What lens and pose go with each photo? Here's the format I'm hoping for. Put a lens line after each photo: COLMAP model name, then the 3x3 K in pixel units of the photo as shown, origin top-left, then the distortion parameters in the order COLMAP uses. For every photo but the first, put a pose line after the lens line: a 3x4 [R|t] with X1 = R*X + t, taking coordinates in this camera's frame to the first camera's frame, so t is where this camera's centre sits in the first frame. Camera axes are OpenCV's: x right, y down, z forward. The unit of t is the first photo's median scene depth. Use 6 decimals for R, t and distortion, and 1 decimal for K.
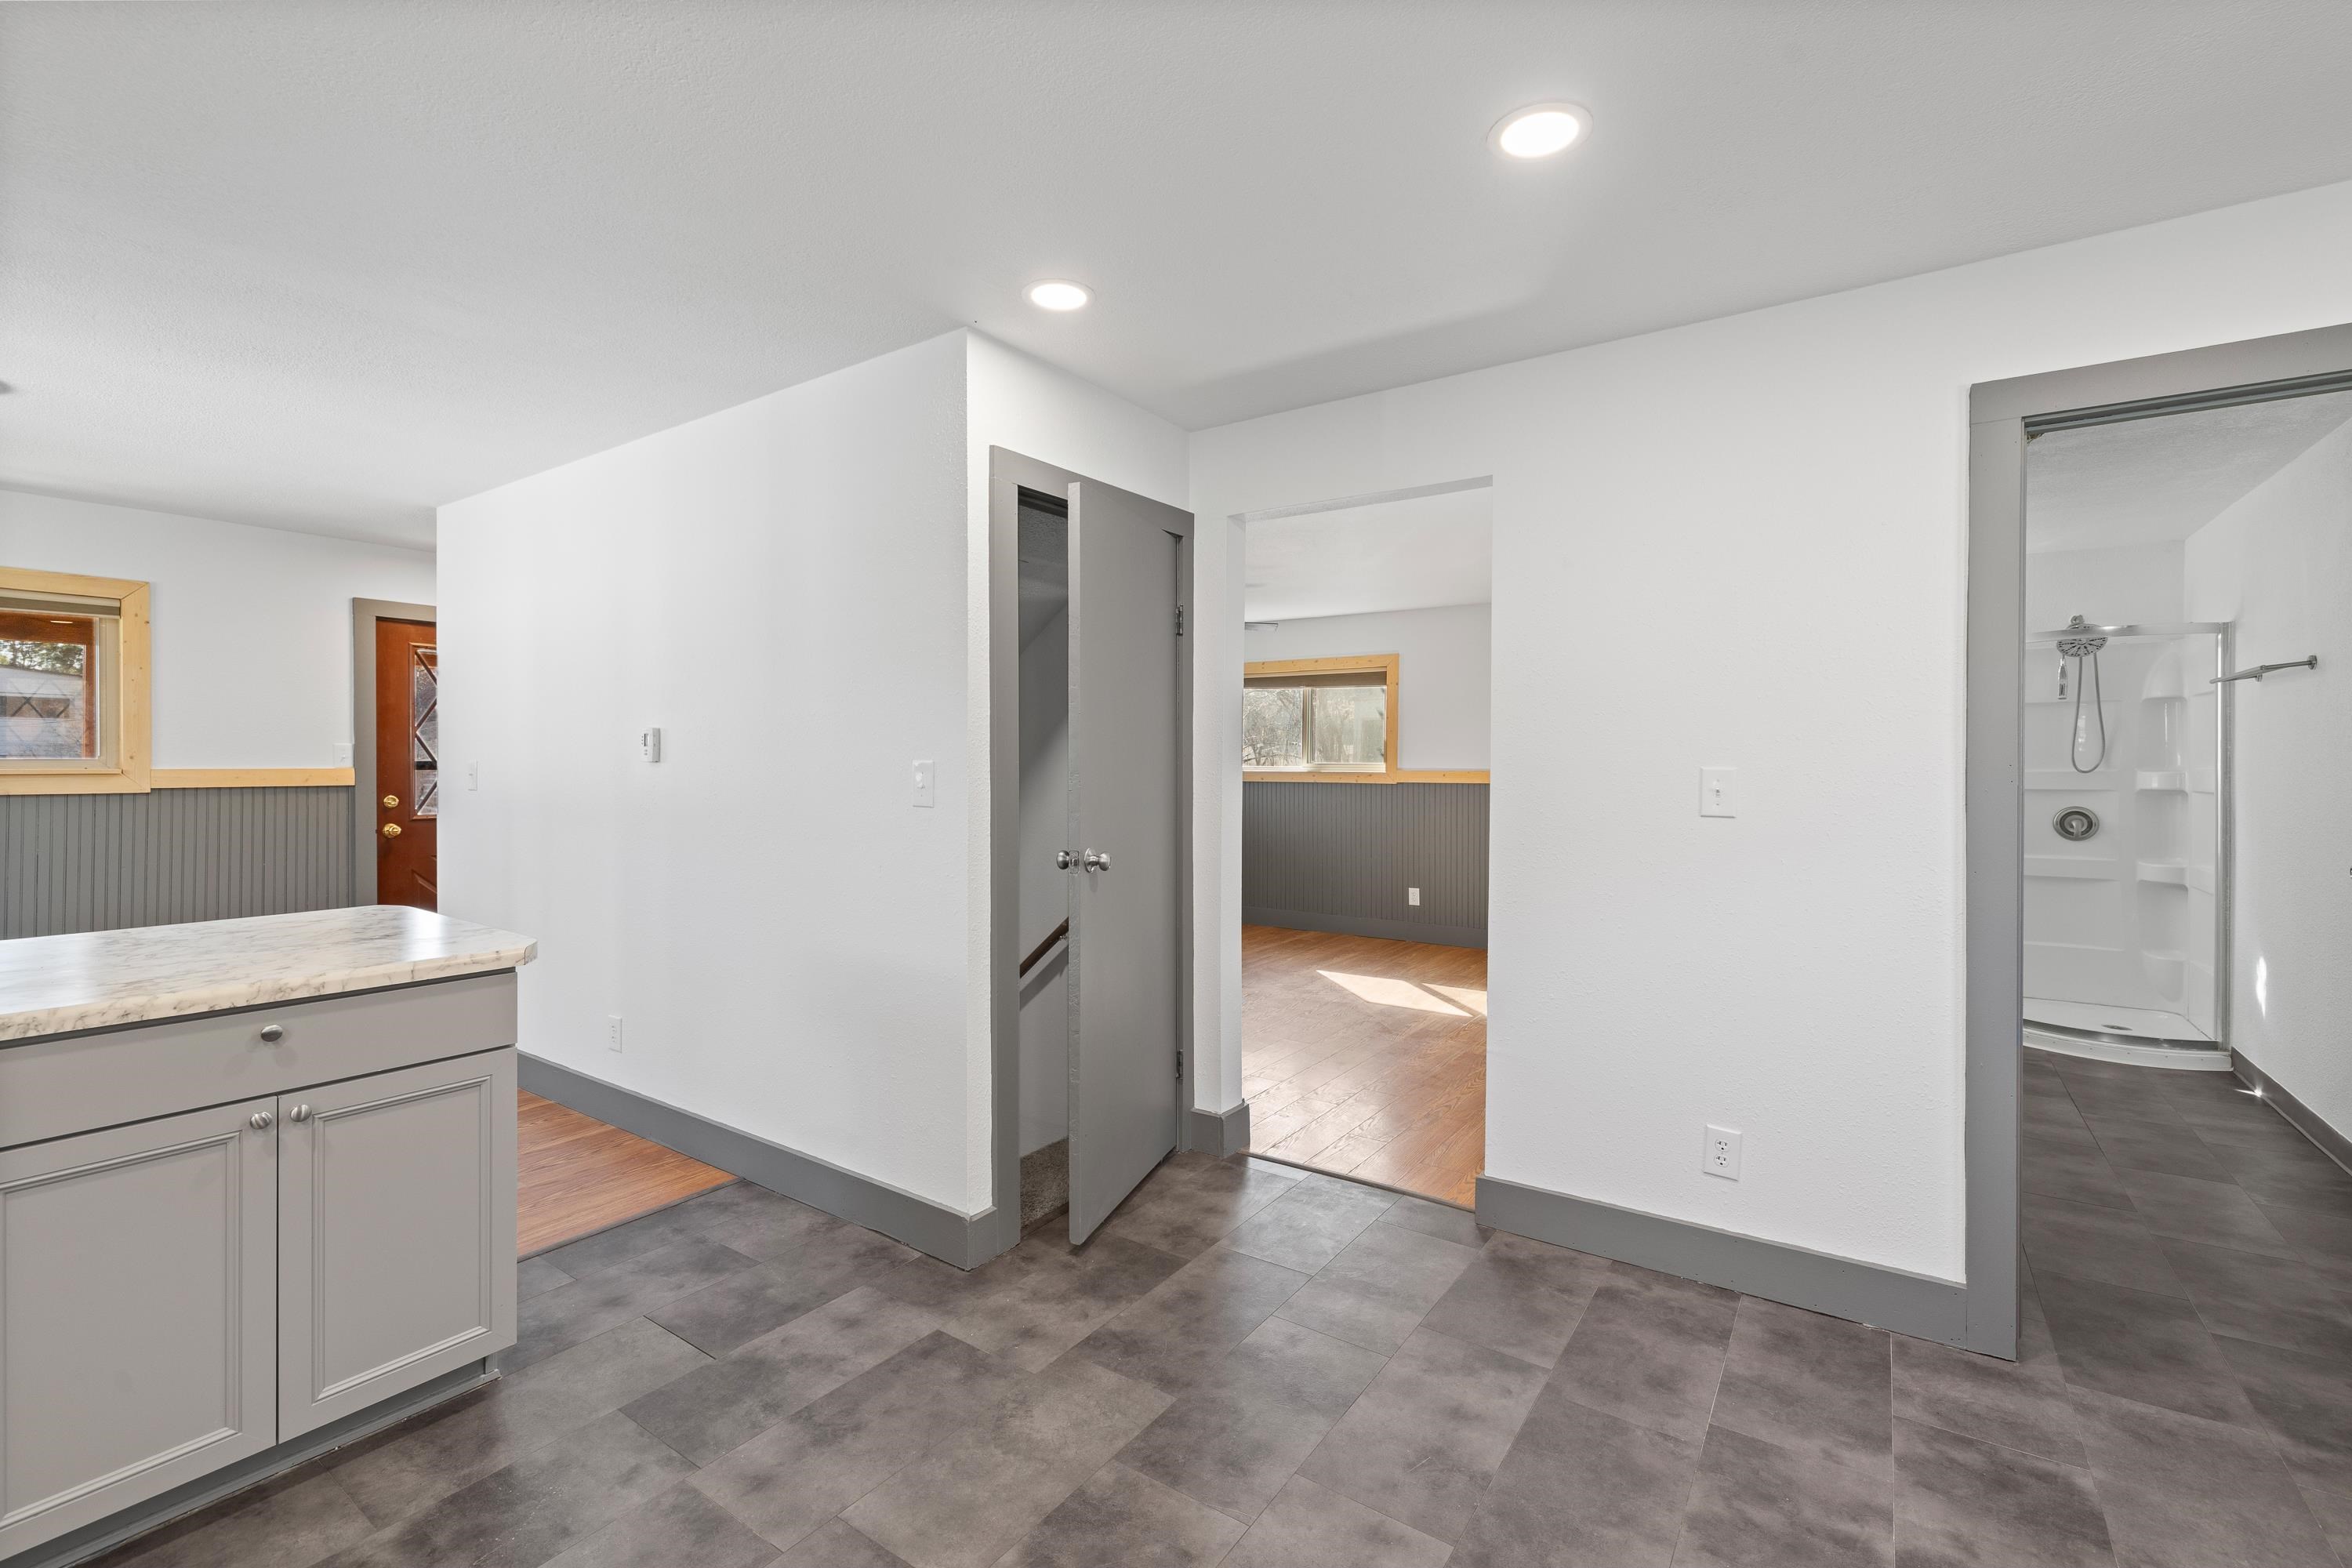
lens RADIAL K [[1009.6, 0, 1186.2], [0, 1009.6, 764.6], [0, 0, 1]] dist [-0.011966, 0.000067]
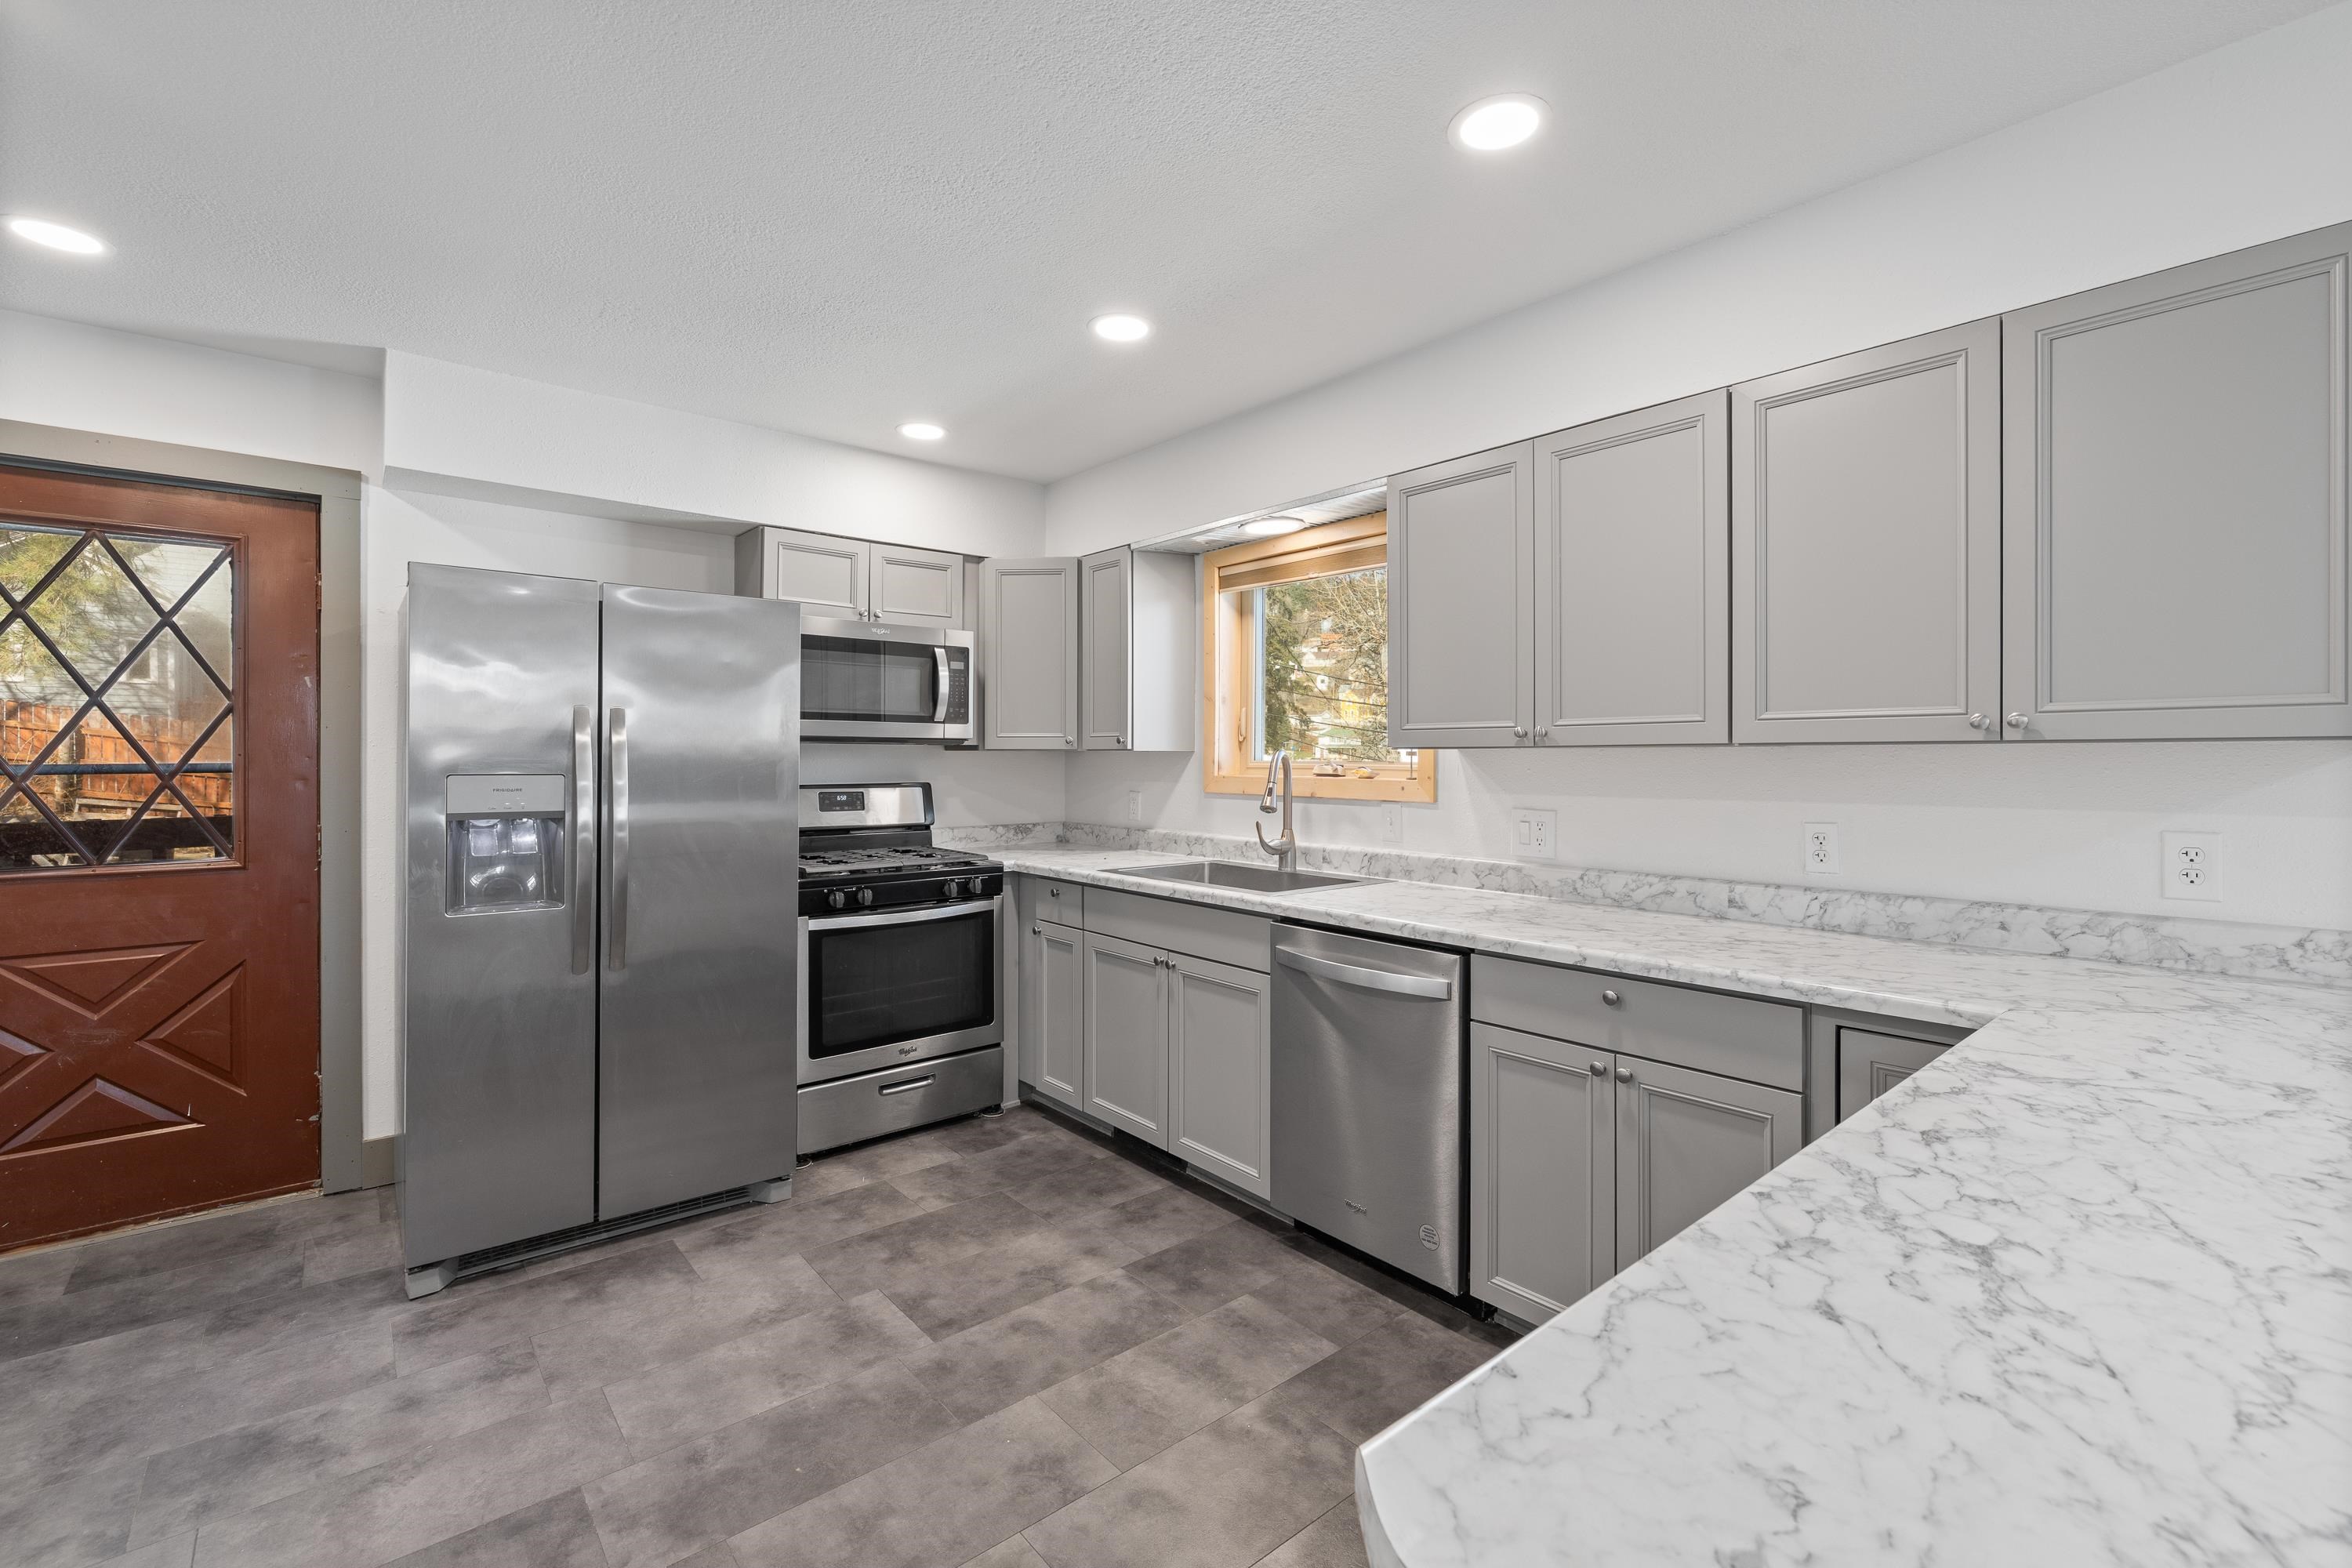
lens RADIAL K [[1009.6, 0, 1161.5], [0, 1009.6, 768.0], [0, 0, 1]] dist [-0.011966, 0.000067]
pose [[-0.960234, -0.004156, 0.279164, -0.444387], [0.000145, 0.999882, 0.015387, -0.002545], [-0.279195, 0.014815, -0.960120, 1.130430]]
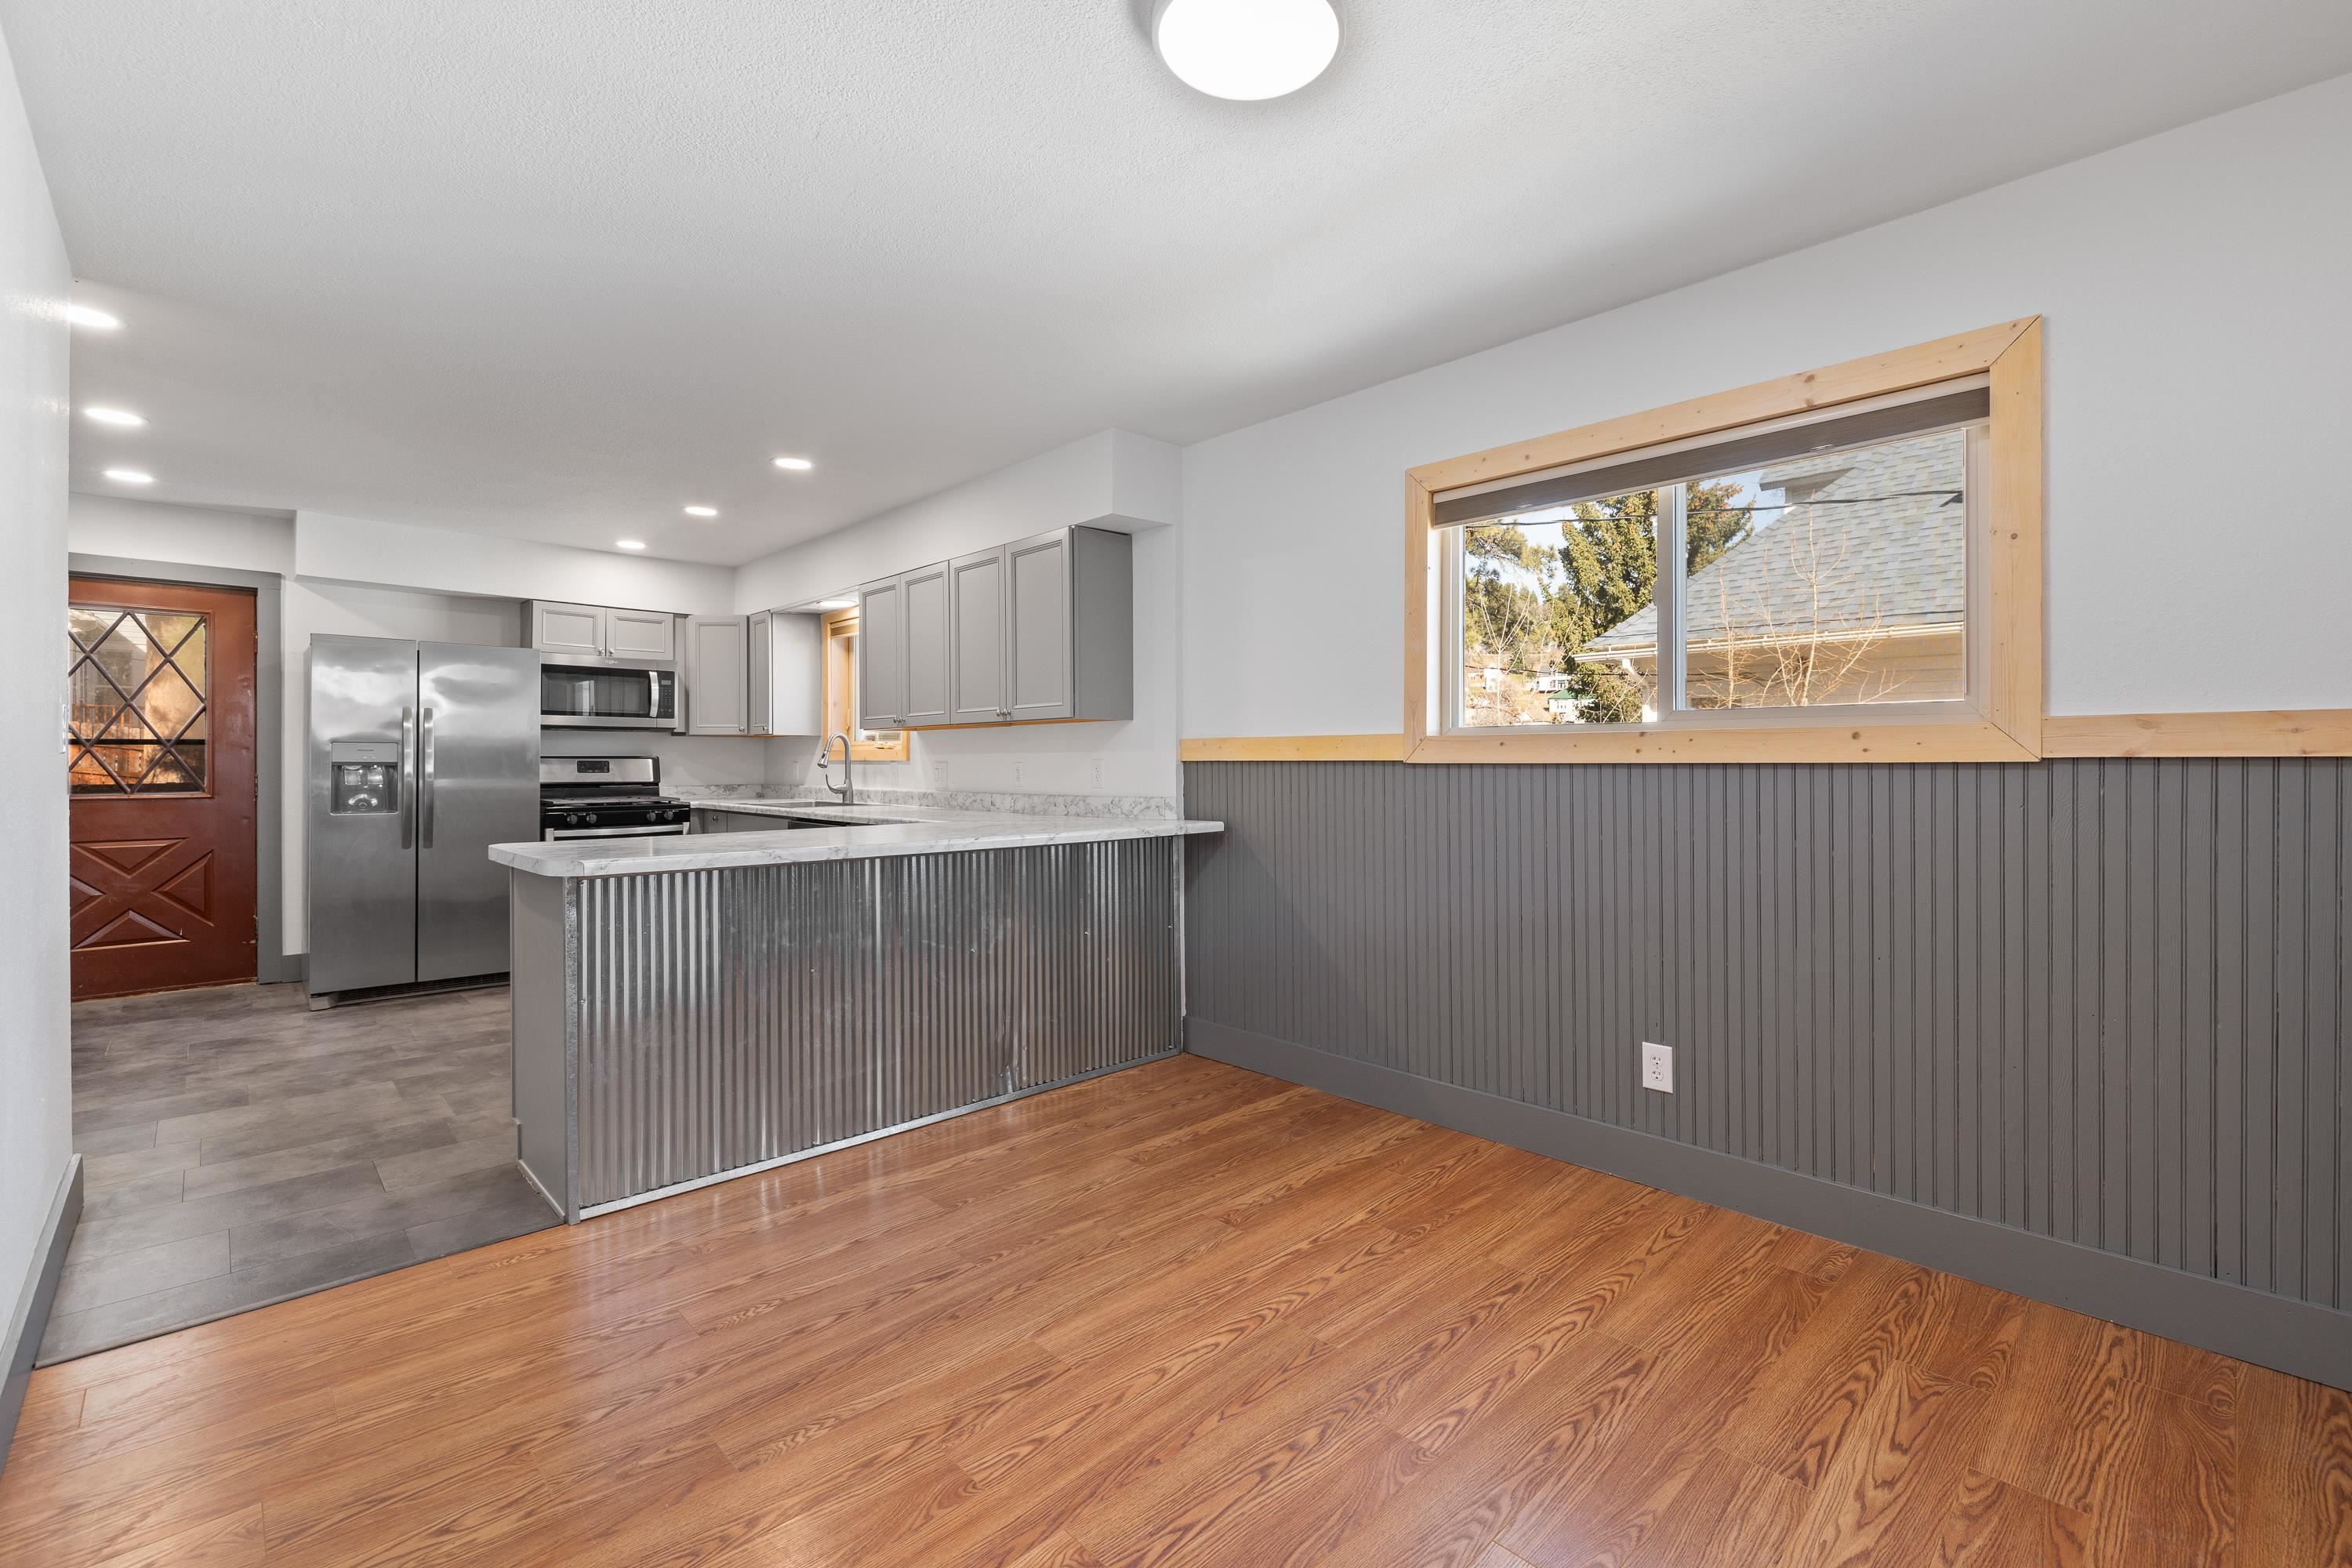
lens RADIAL K [[1009.6, 0, 1180.9], [0, 1009.6, 766.4], [0, 0, 1]] dist [-0.011966, 0.000067]
pose [[-0.978619, 0.000433, 0.205683, -2.004871], [0.003035, 0.999919, 0.012339, 0.070488], [-0.205661, 0.012700, -0.978541, 2.322390]]
